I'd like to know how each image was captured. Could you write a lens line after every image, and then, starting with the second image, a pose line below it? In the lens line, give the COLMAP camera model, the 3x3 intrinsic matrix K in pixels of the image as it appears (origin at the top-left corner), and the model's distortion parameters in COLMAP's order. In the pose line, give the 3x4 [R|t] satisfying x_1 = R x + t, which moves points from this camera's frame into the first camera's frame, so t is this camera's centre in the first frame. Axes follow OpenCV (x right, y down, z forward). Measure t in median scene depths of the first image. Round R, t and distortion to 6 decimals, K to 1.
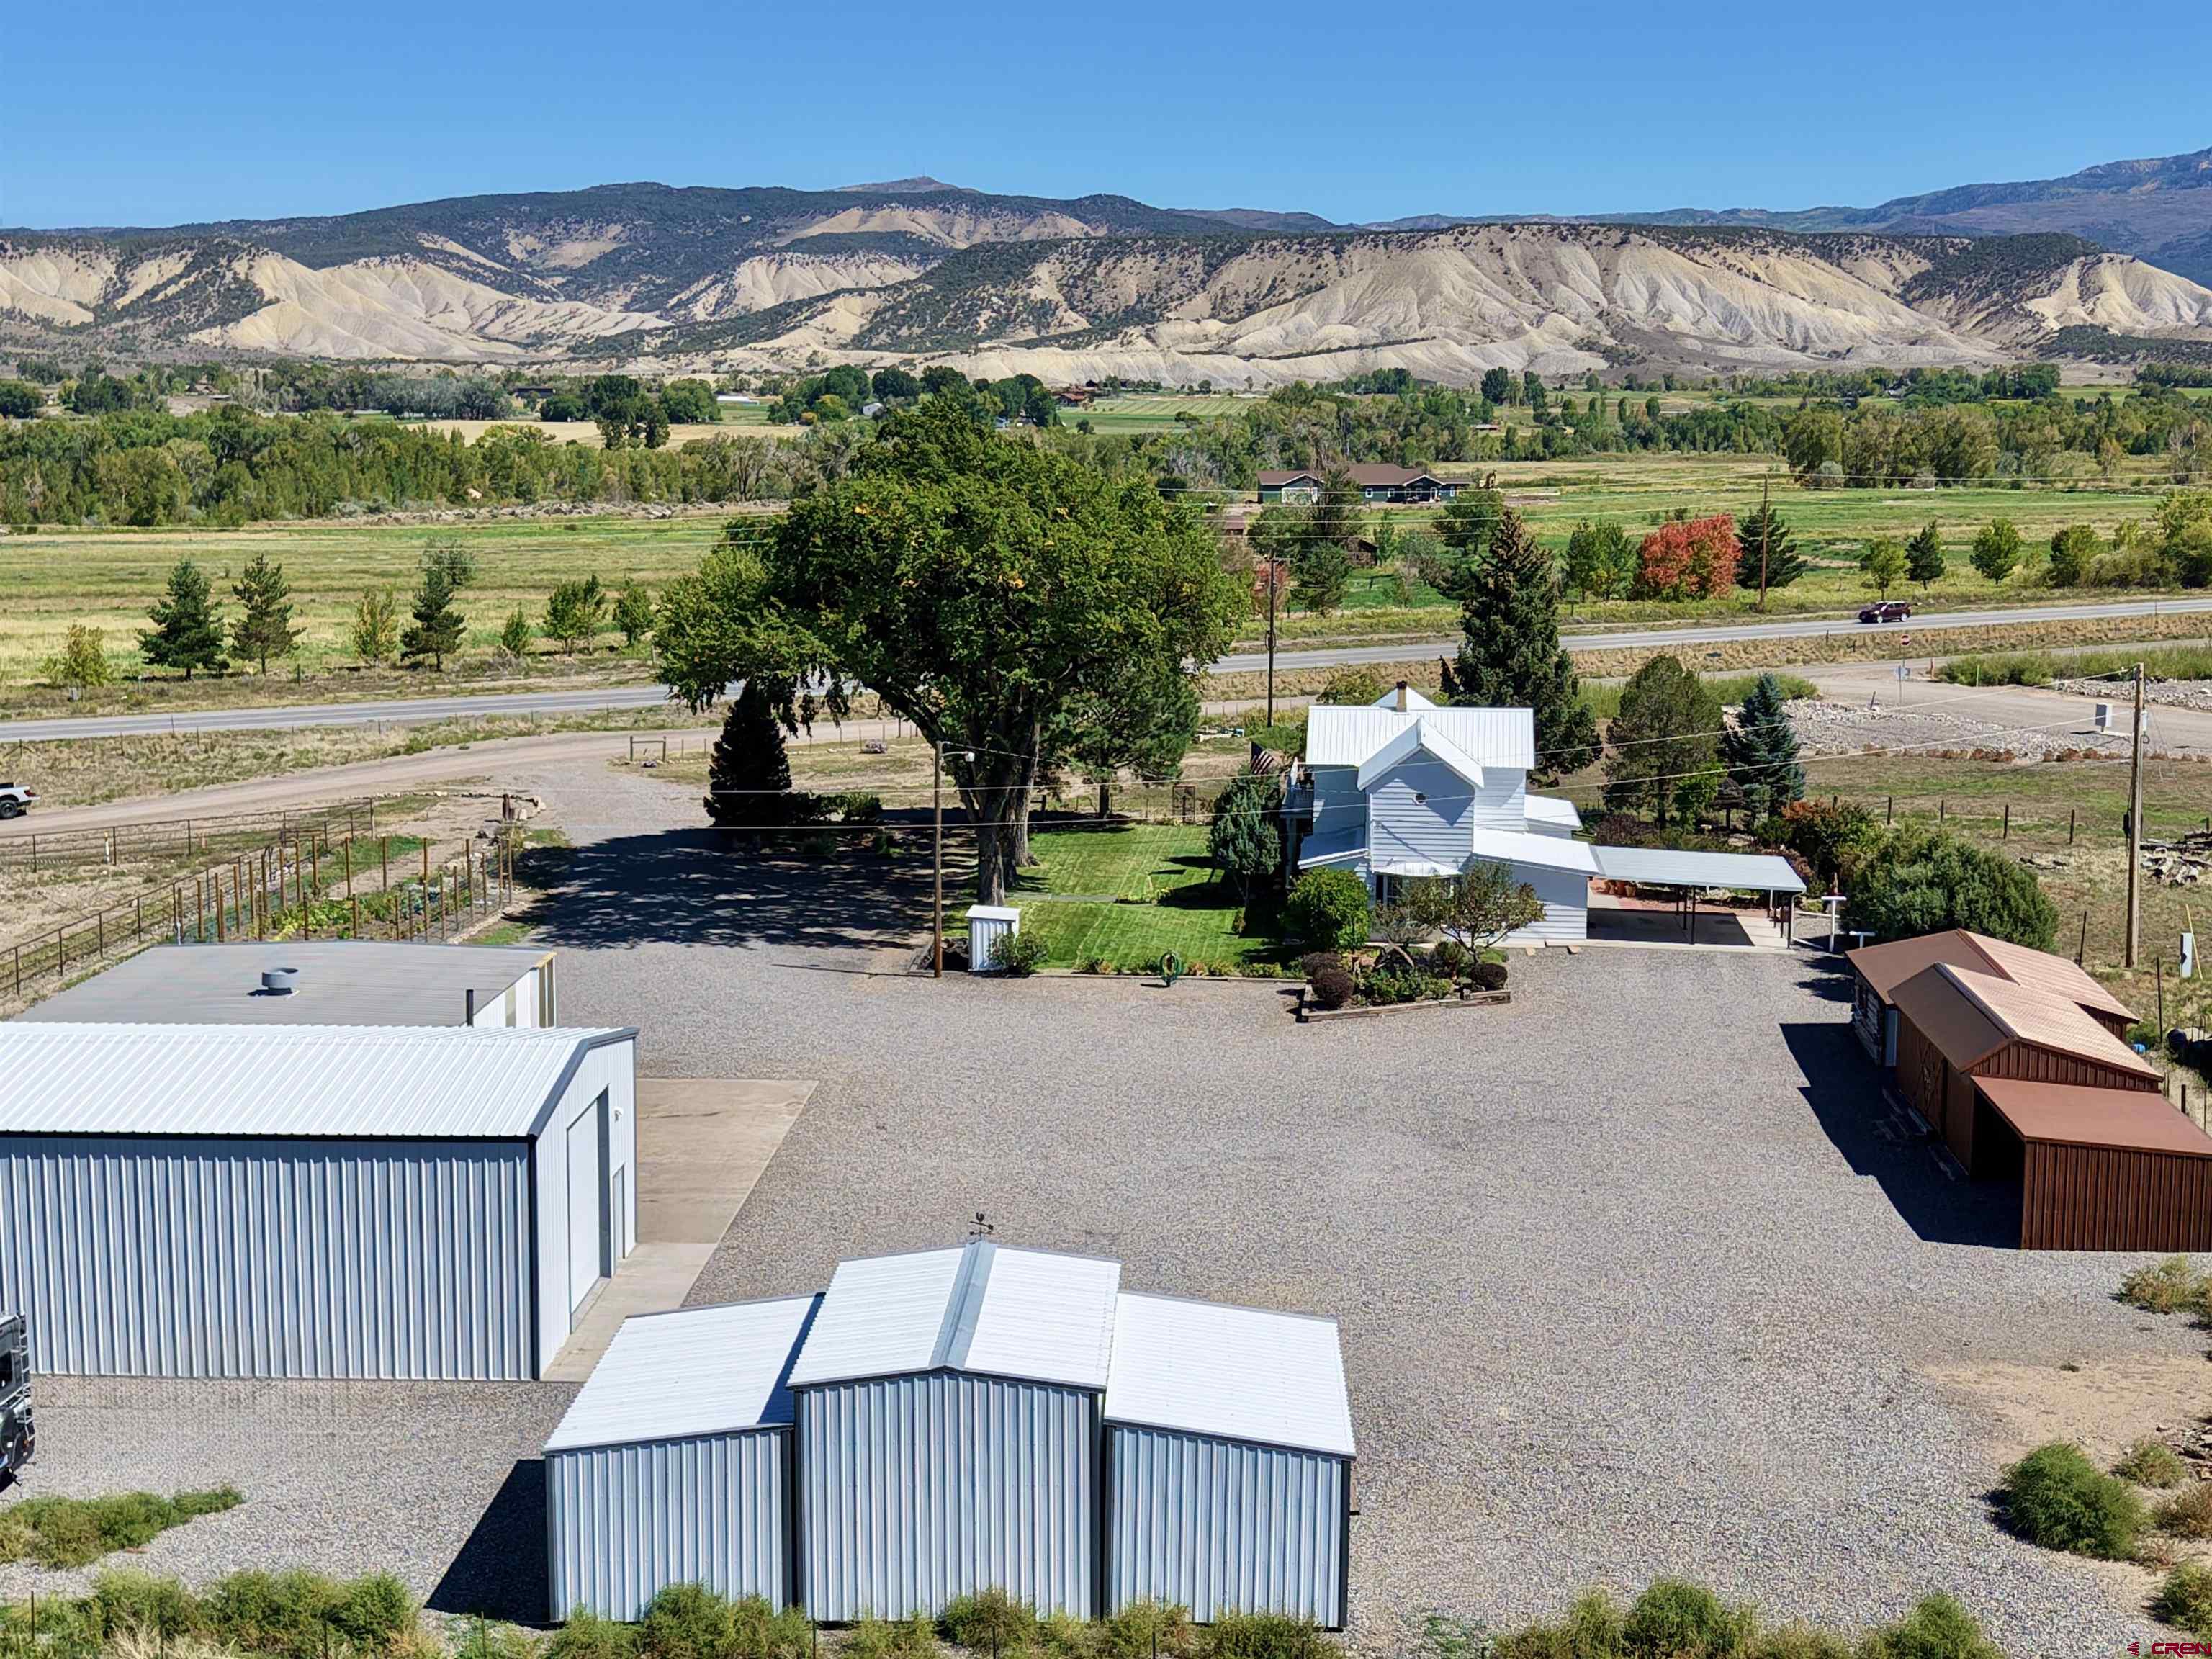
lens RADIAL K [[2742.7, 0, 1106.0], [0, 2742.7, 829.5], [0, 0, 1]] dist [0.182821, -0.595511]
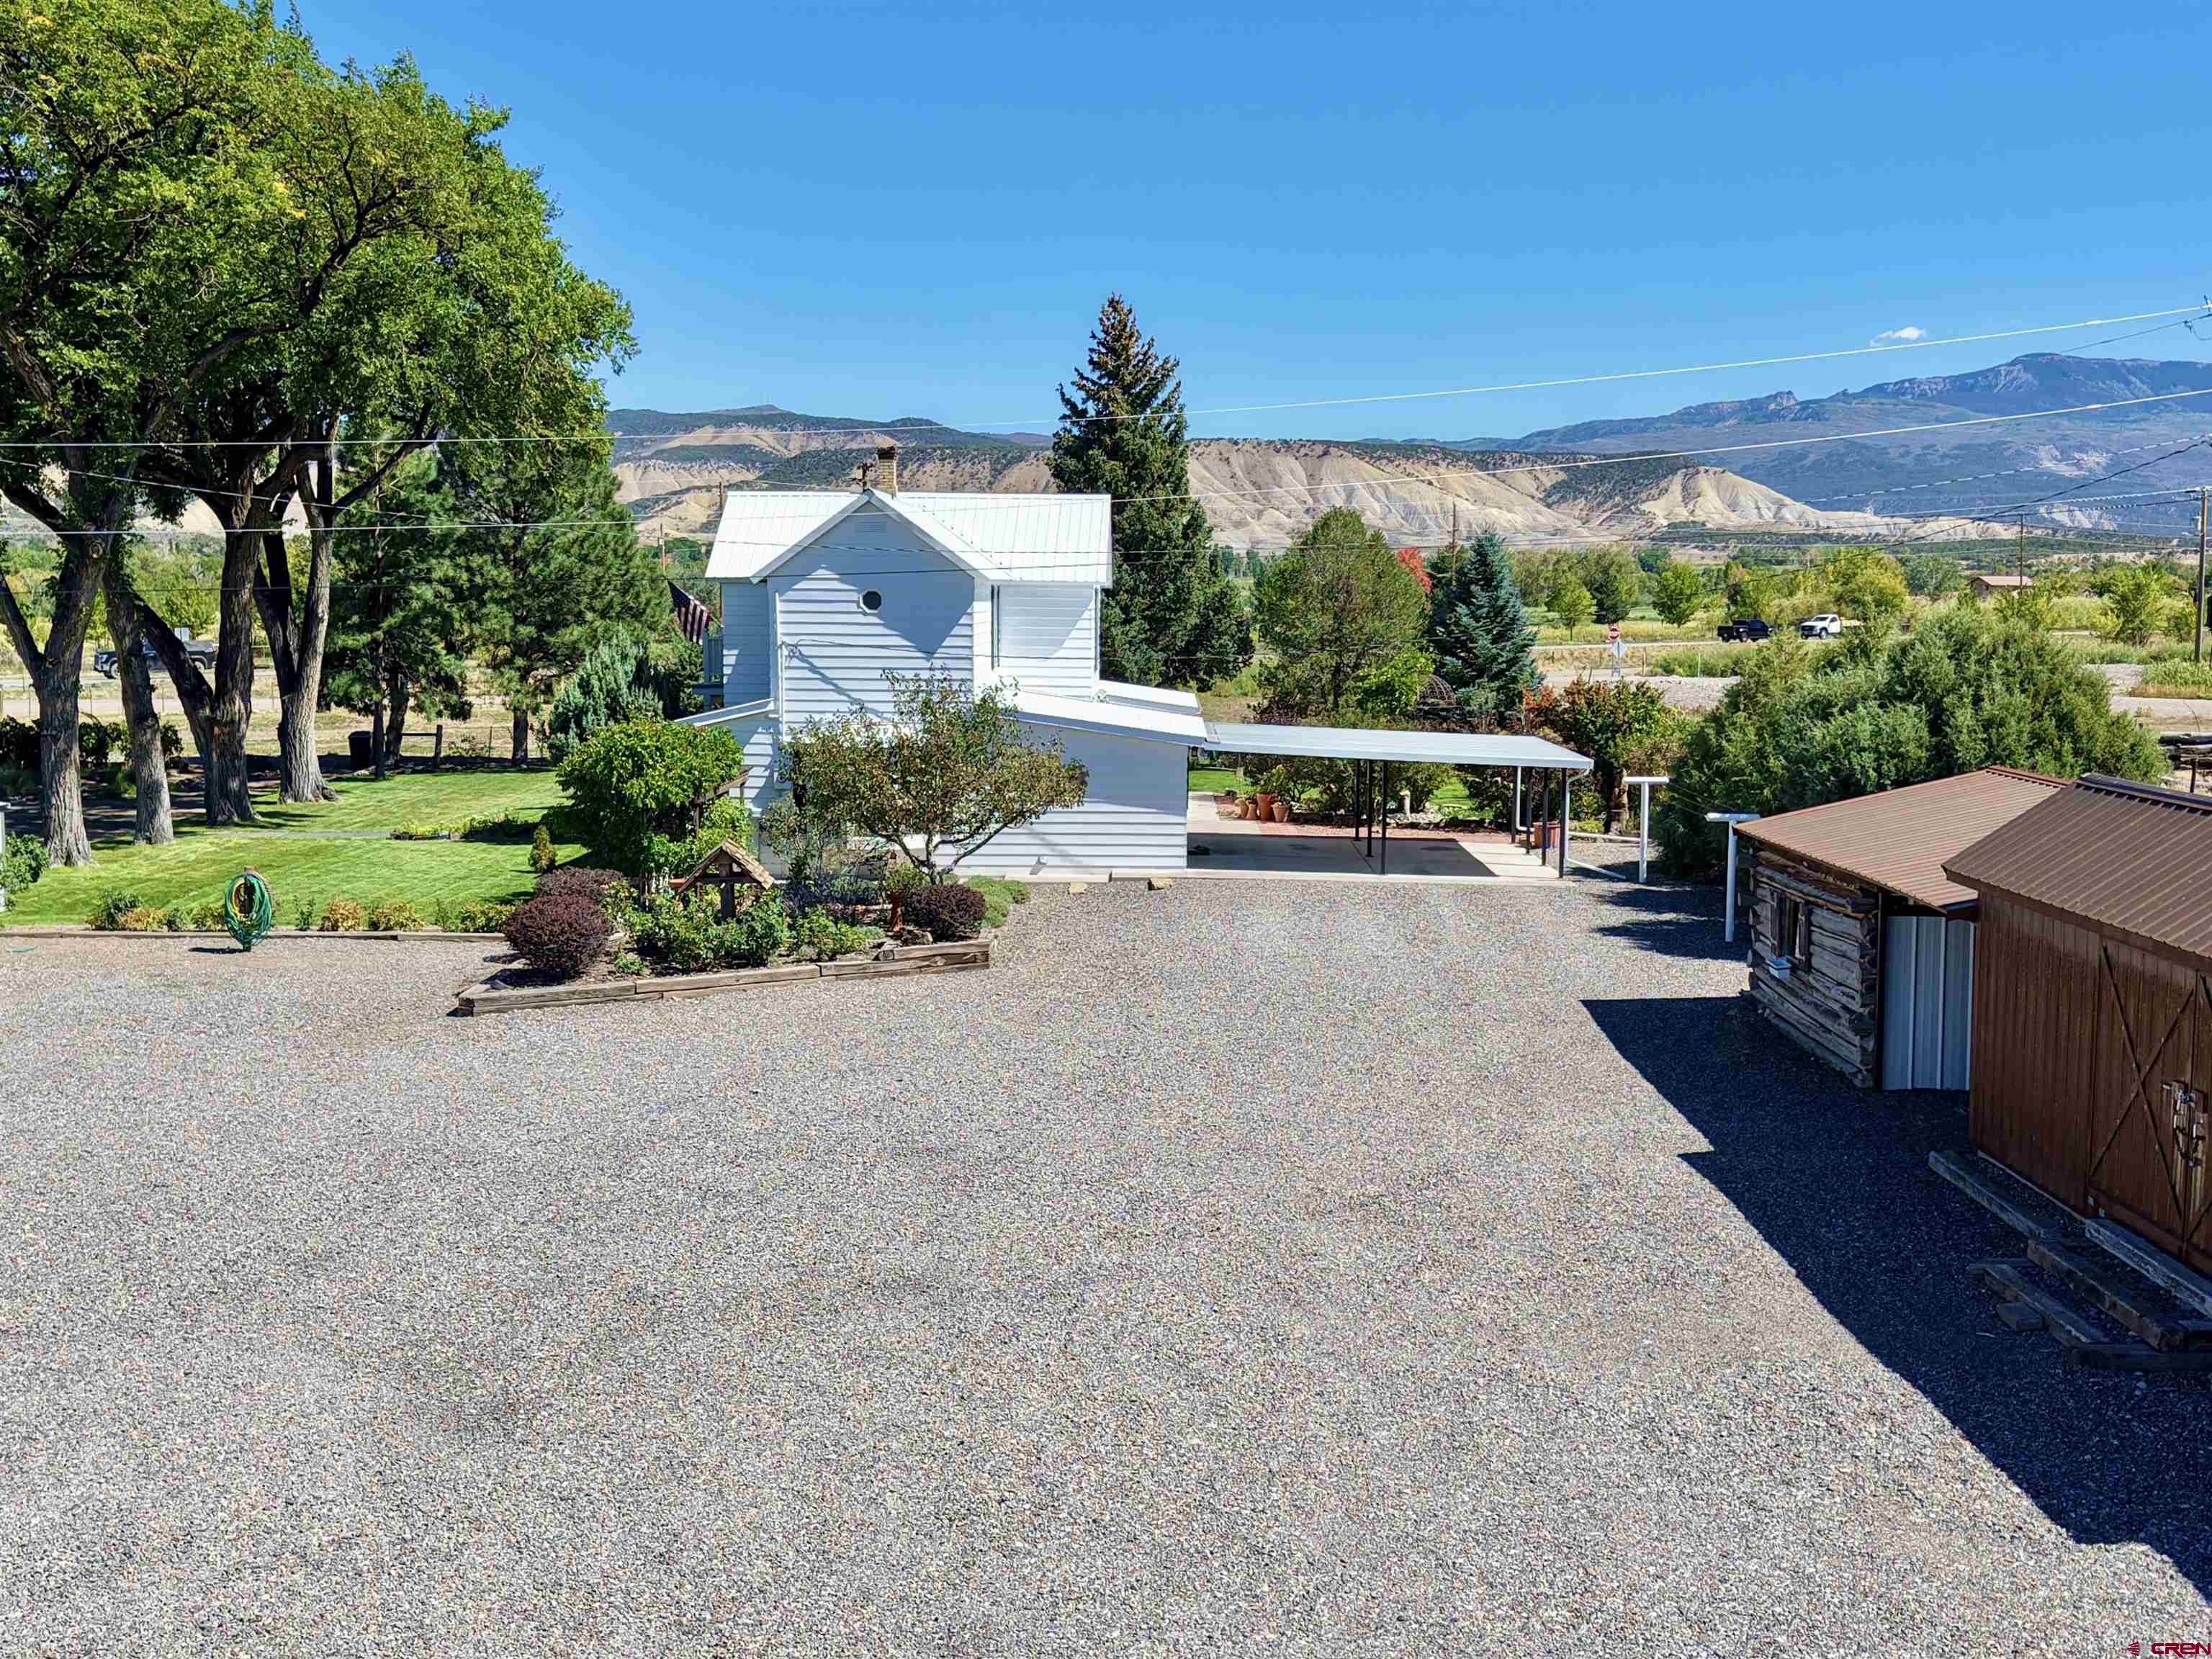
lens RADIAL K [[2232.0, 0, 1106.0], [0, 2232.0, 829.5], [0, 0, 1]] dist [0.189469, -0.647452]
pose [[0.996405, -0.005109, 0.084559, 0.098966], [0.008856, 0.998992, -0.043999, 0.041296], [-0.084249, 0.044590, 0.995447, 0.463837]]
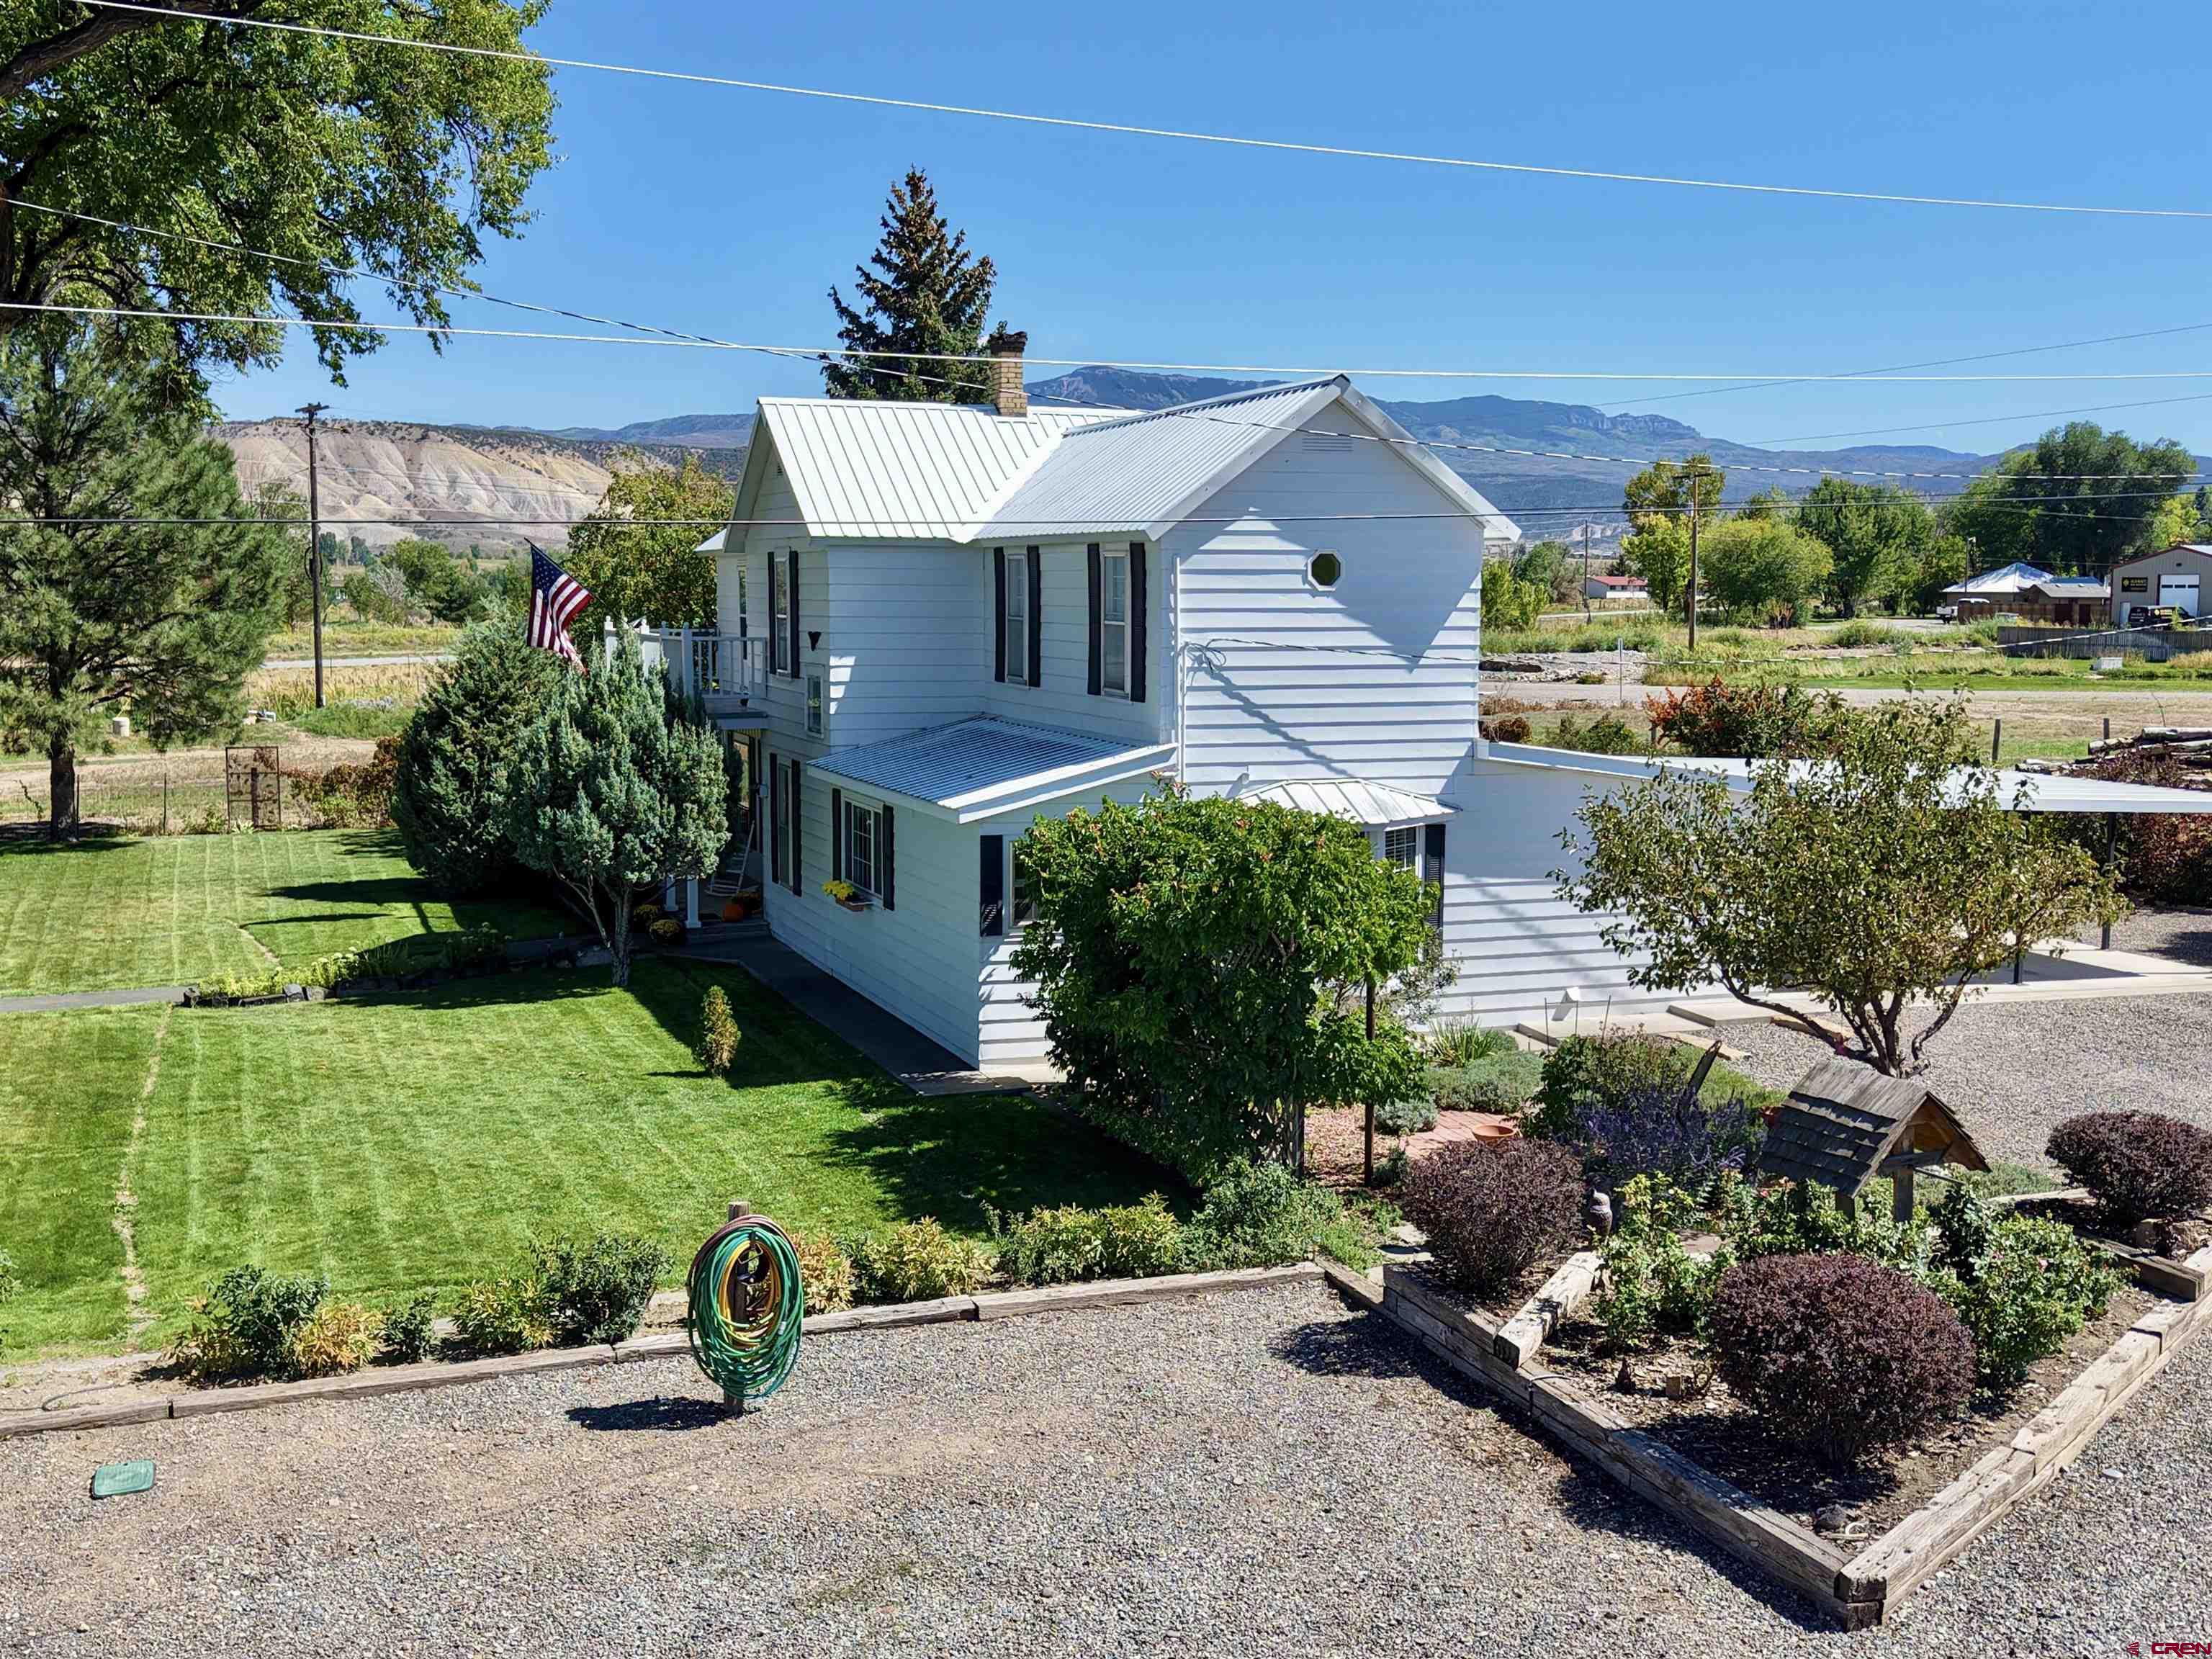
lens RADIAL K [[2232.0, 0, 1106.0], [0, 2232.0, 829.5], [0, 0, 1]] dist [0.189469, -0.647452]
pose [[0.890213, -0.045594, 0.453256, -0.016605], [0.064566, 0.997563, -0.026463, 0.017814], [-0.450945, 0.052823, 0.890987, 0.639749]]
